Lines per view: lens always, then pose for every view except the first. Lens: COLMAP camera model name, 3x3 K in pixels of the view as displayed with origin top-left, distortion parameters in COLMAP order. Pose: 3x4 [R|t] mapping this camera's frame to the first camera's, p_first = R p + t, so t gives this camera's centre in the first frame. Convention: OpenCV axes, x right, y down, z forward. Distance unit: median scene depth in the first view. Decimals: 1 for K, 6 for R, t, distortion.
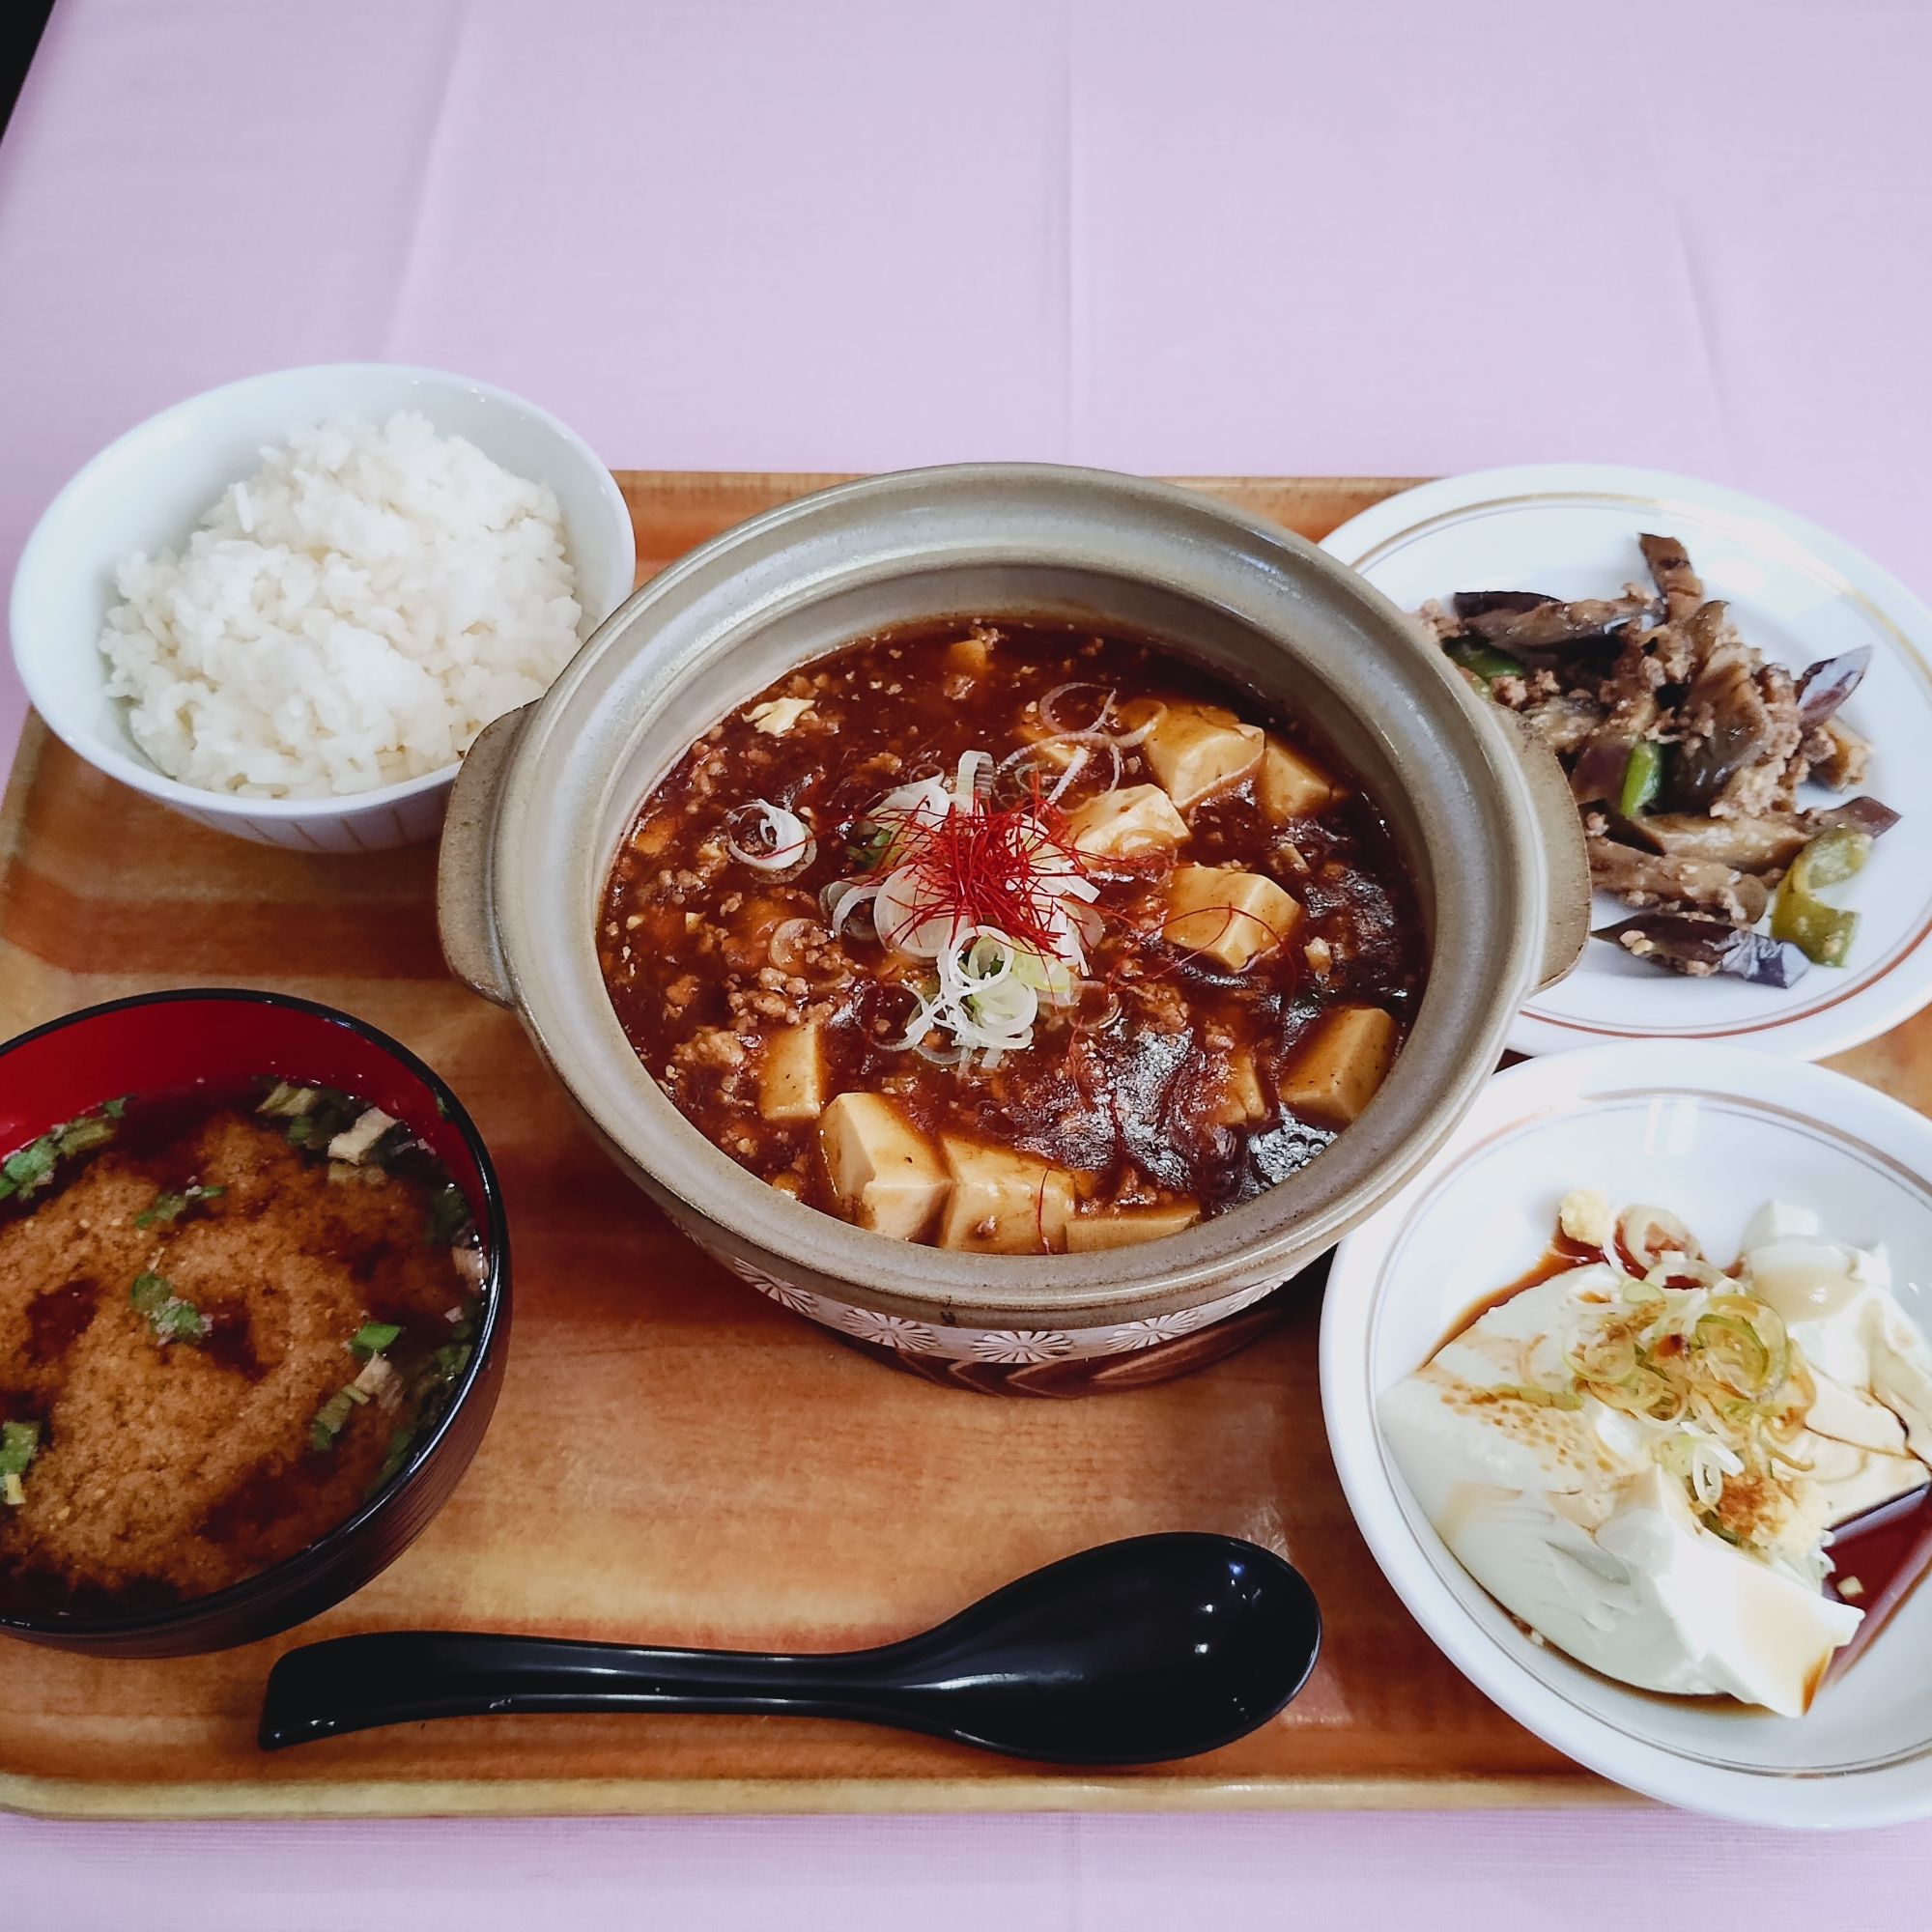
lens RADIAL K [[2151.6, 0, 966.0], [0, 2151.6, 966.0], [0, 0, 1]] dist [0.009523, 0.001984]
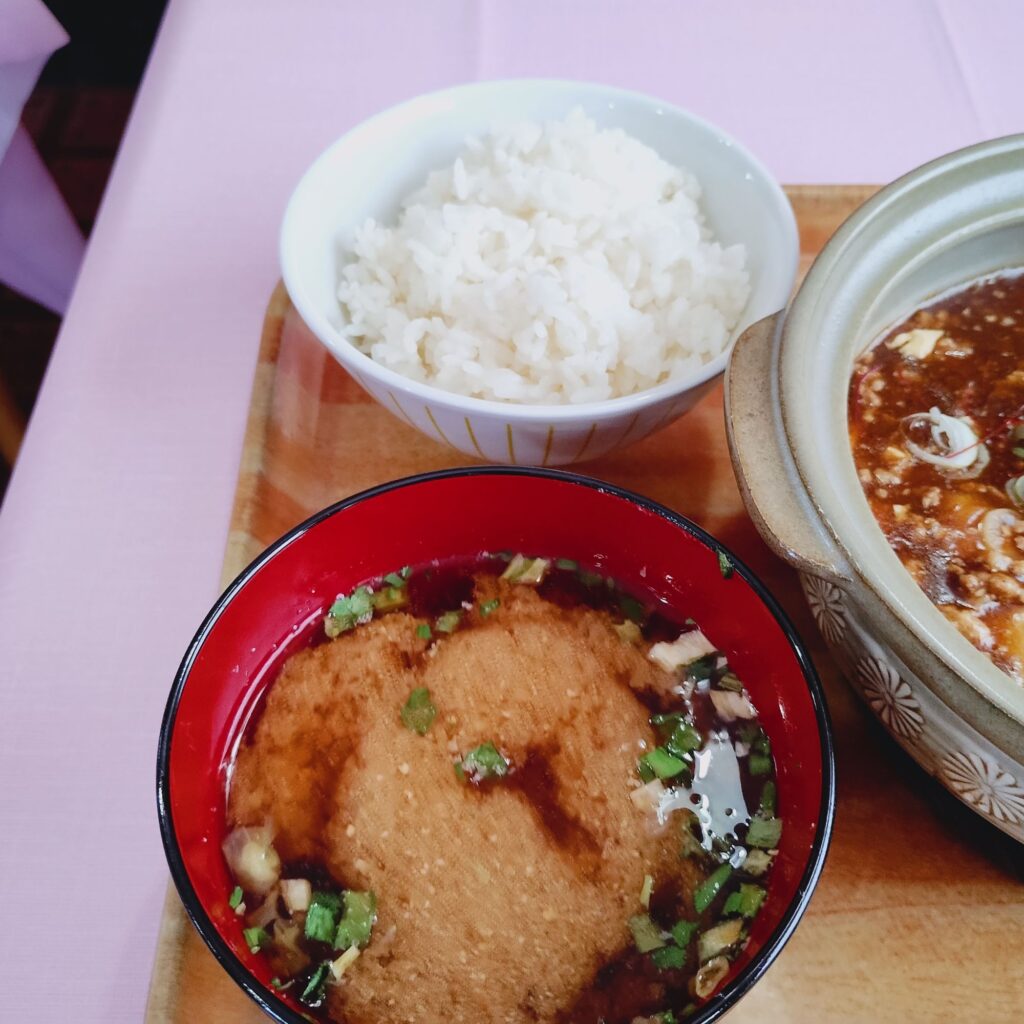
lens RADIAL K [[1172.1, 0, 512.0], [0, 1172.1, 512.0], [0, 0, 1]] dist [0.014354, -0.045062]
pose [[0.999548, -0.011937, -0.027580, -0.311136], [0.009781, 0.996981, -0.077033, 0.023425], [0.028416, 0.076728, 0.996647, 0.392532]]
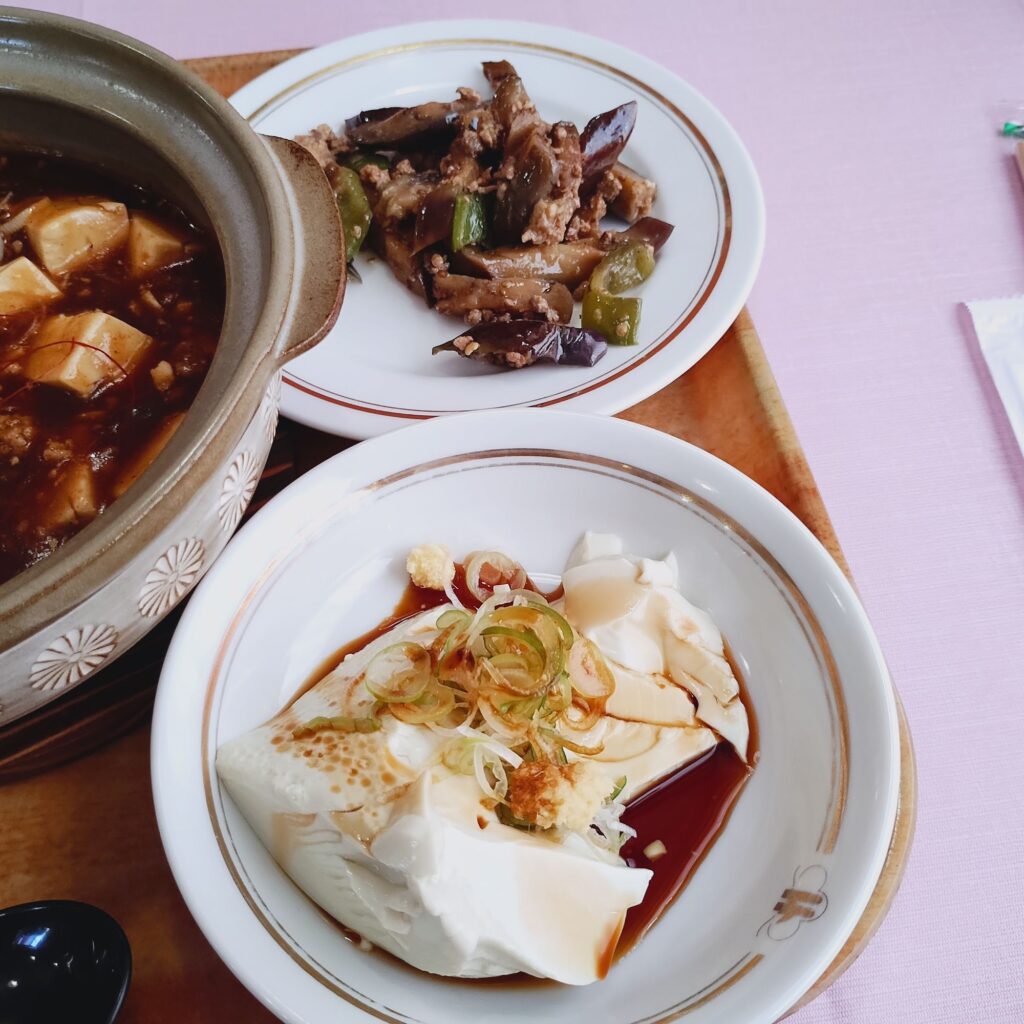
lens RADIAL K [[1172.1, 0, 512.0], [0, 1172.1, 512.0], [0, 0, 1]] dist [0.014354, -0.045062]
pose [[0.986030, -0.138884, 0.091961, 0.280719], [0.140404, 0.990041, -0.010247, 0.100561], [-0.089622, 0.023016, 0.995710, 0.358359]]
